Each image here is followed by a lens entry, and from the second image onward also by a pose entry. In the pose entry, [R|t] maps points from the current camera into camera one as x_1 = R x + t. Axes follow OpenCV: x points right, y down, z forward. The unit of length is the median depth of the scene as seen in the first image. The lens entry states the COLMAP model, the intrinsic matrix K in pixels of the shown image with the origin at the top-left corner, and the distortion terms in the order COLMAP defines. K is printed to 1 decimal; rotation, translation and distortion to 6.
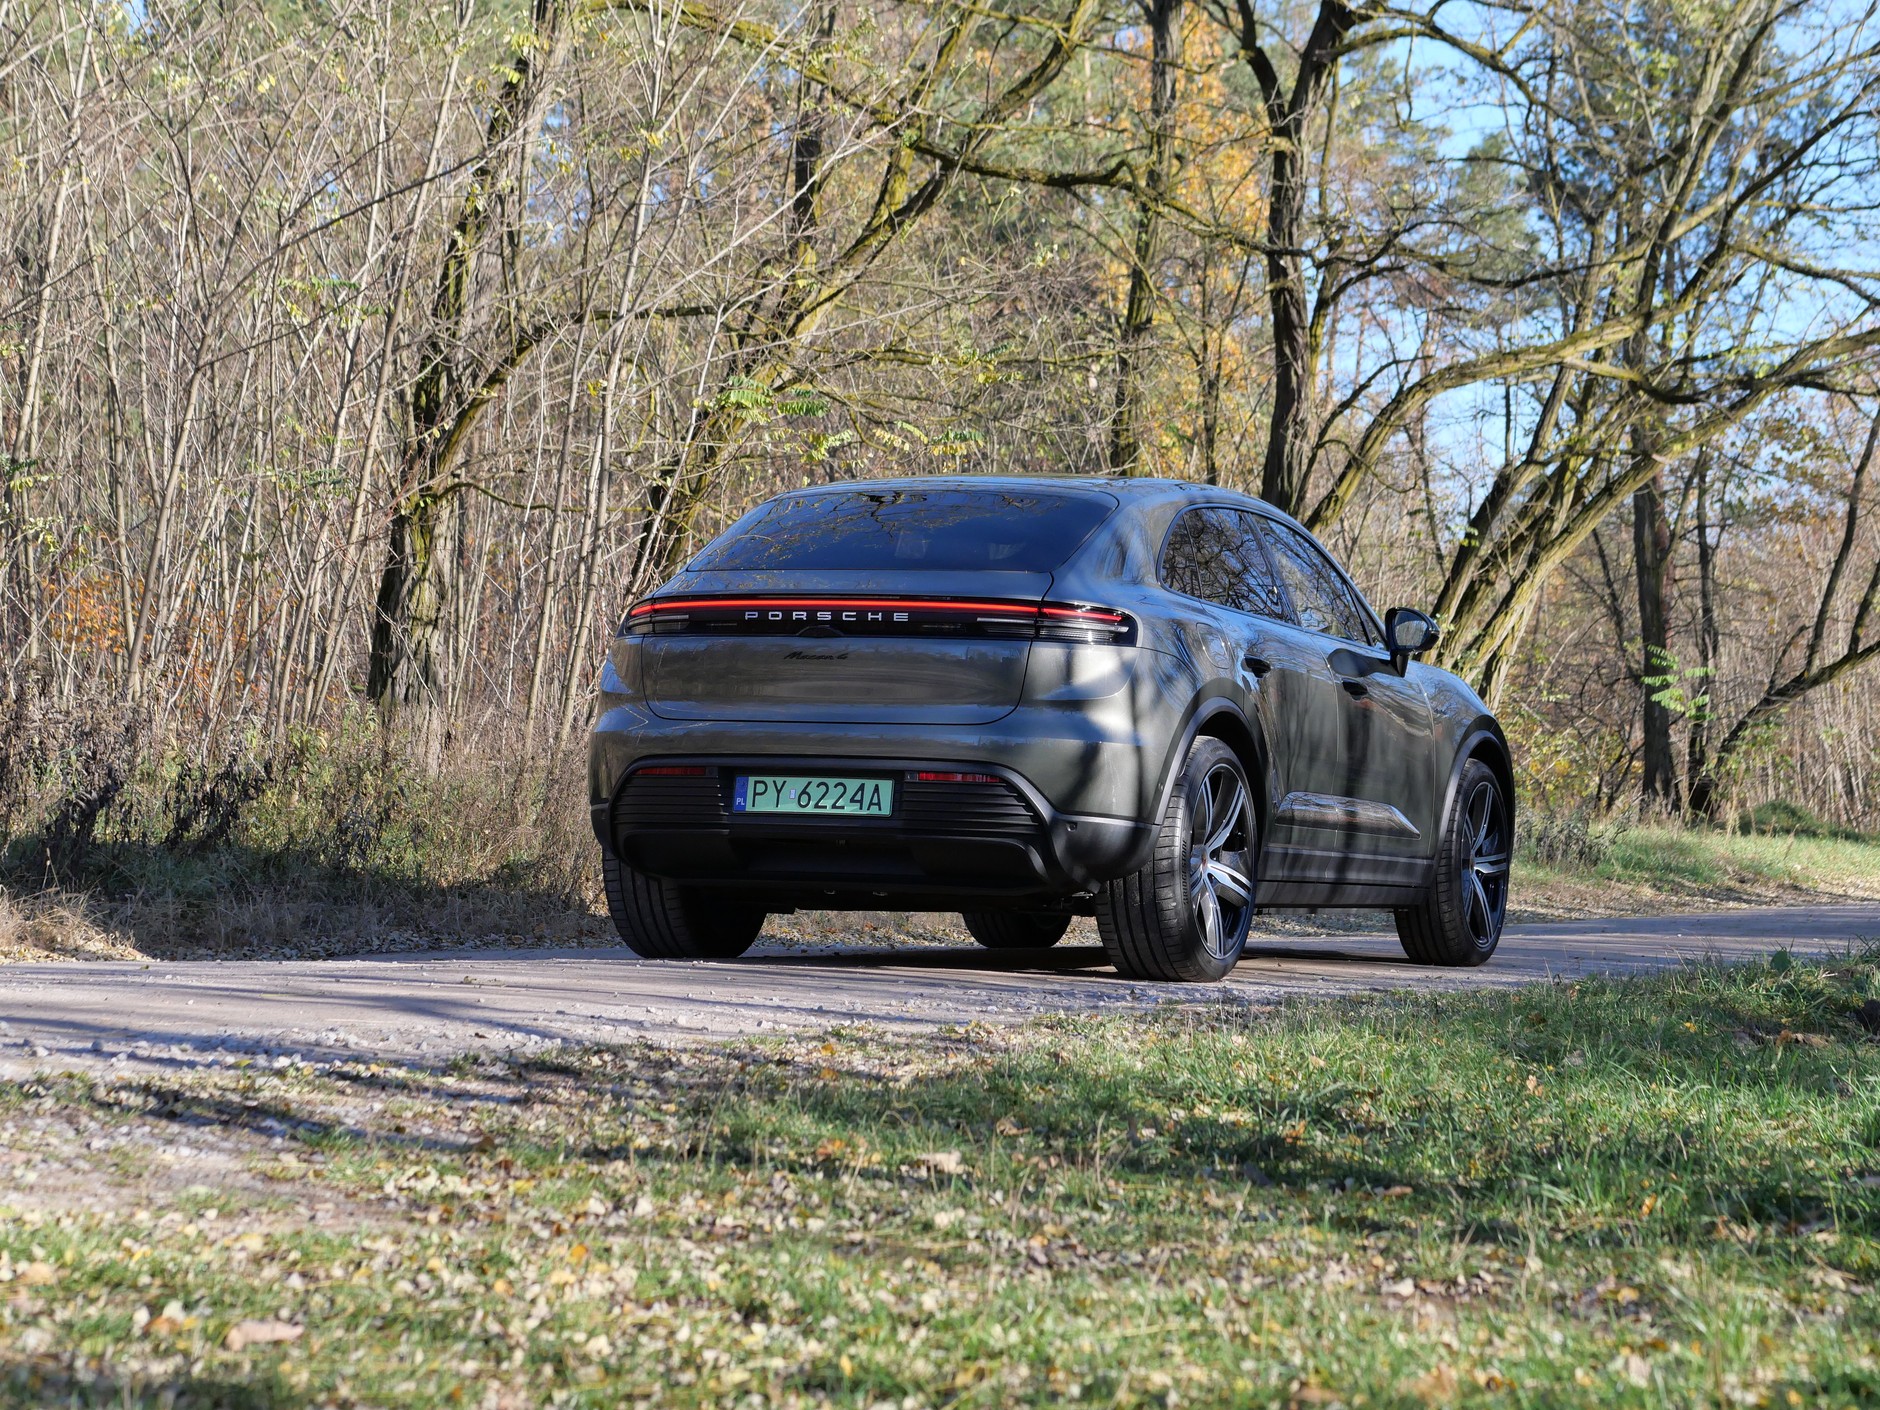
lens RADIAL K [[4961.2, 0, 940.0], [0, 4961.2, 705.0], [0, 0, 1]] dist [-0.001927, 0.197349]
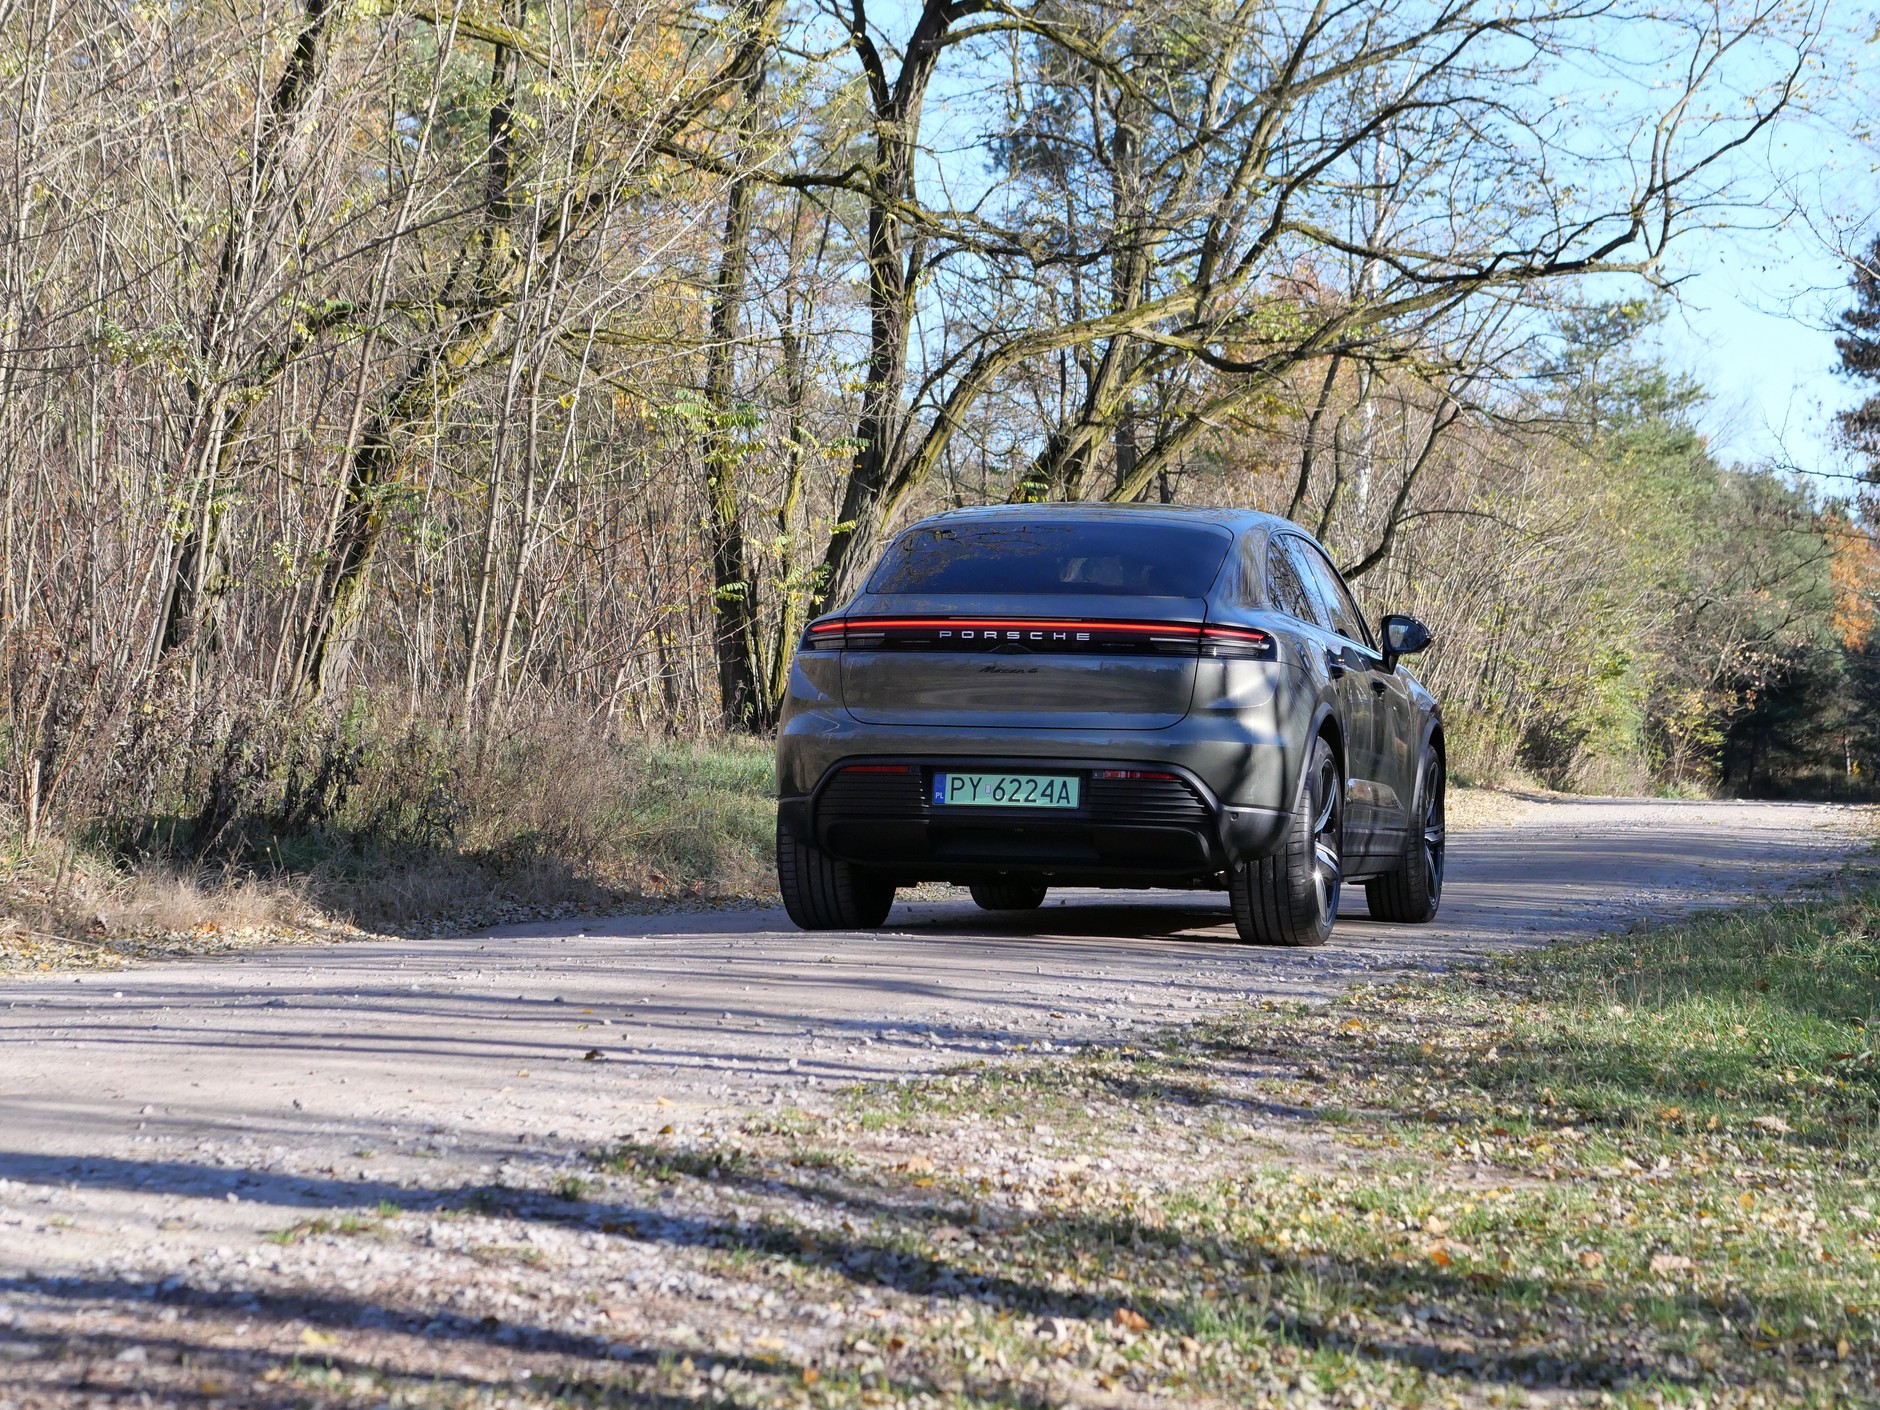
lens RADIAL K [[4961.2, 0, 940.0], [0, 4961.2, 705.0], [0, 0, 1]] dist [-0.001927, 0.197349]
pose [[0.988351, -0.003264, 0.152160, -0.216215], [0.000492, 0.999833, 0.018252, -0.022794], [-0.152194, -0.017965, 0.988187, -0.143494]]
